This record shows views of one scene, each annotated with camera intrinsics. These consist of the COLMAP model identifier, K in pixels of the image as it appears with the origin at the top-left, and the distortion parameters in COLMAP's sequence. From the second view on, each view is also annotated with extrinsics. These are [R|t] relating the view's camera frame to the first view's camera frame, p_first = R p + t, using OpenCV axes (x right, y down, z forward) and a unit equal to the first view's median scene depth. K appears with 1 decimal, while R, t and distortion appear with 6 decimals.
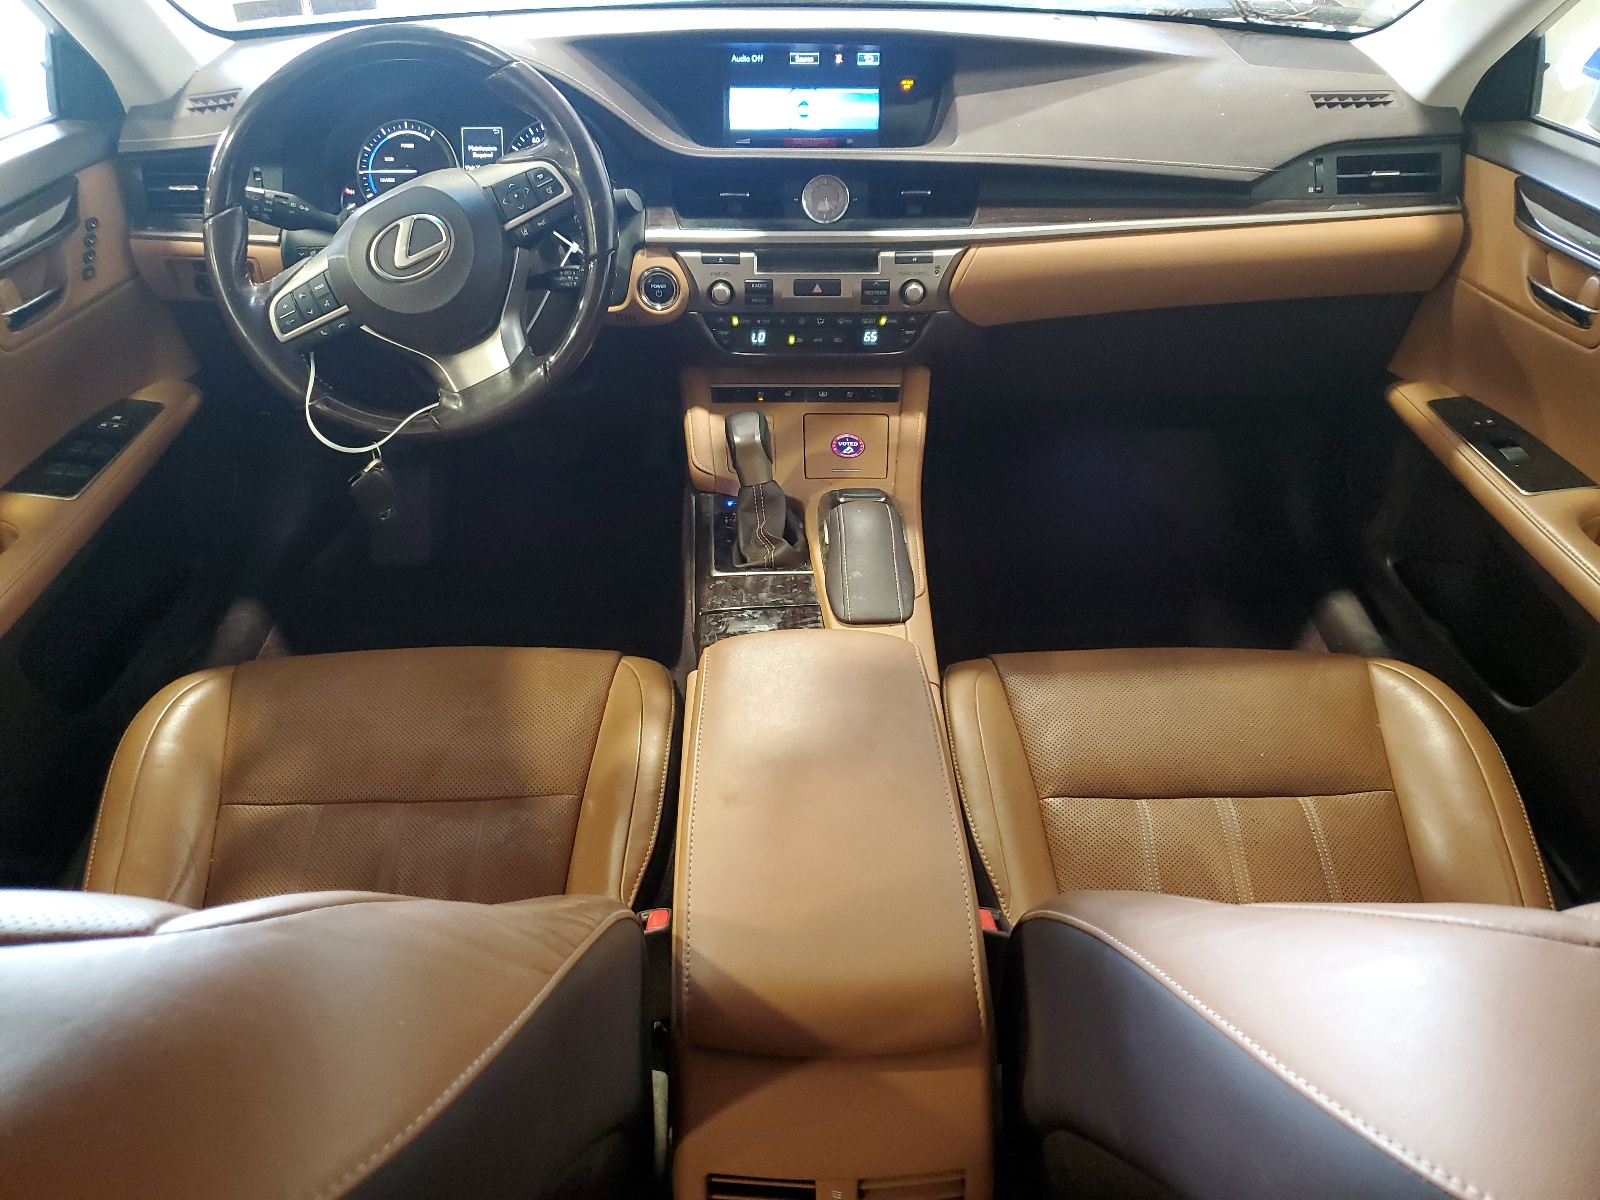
lens RADIAL K [[1211.8, 0, 799.8], [0, 1211.8, 598.1], [0, 0, 1]] dist [-0.054491, -0.001388]
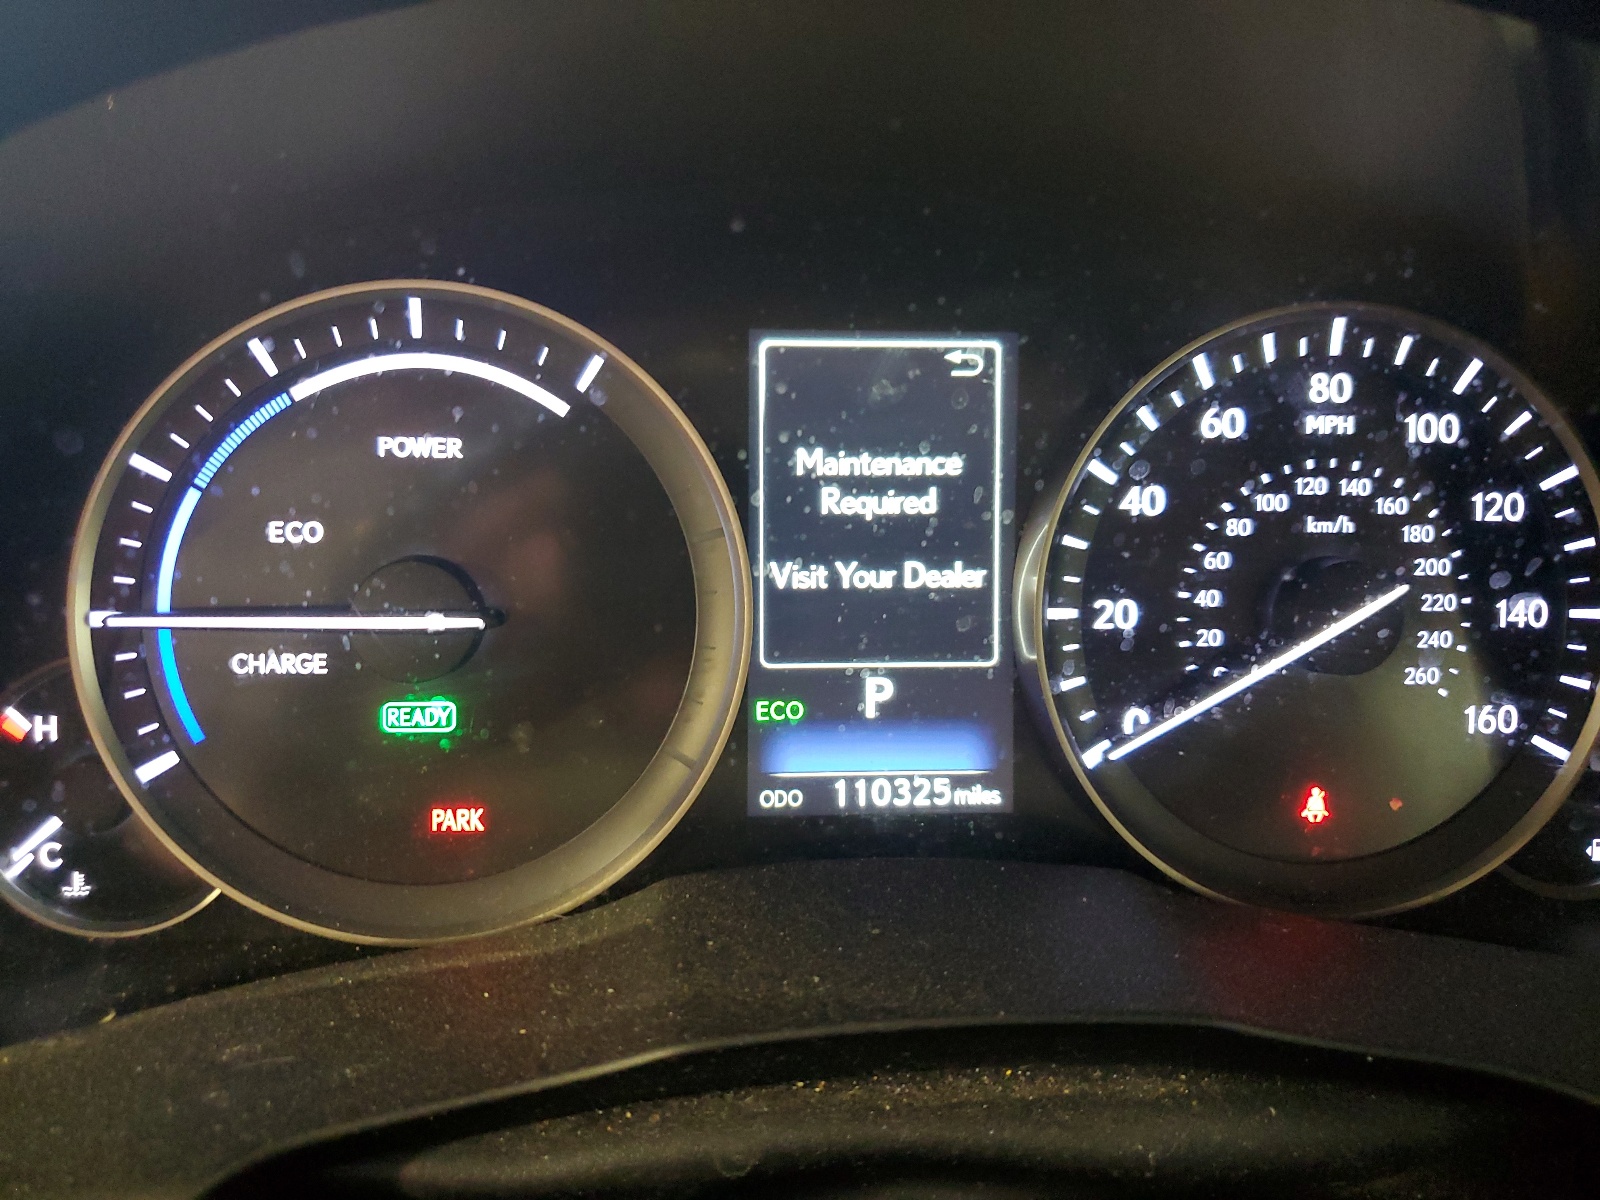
lens RADIAL K [[1211.8, 0, 799.6], [0, 1211.8, 601.3], [0, 0, 1]] dist [-0.054491, -0.001388]
pose [[0.997601, -0.006816, 0.068891, -0.290381], [0.017189, 0.988366, -0.151118, -0.334905], [-0.067059, 0.151939, 0.986112, 0.847165]]
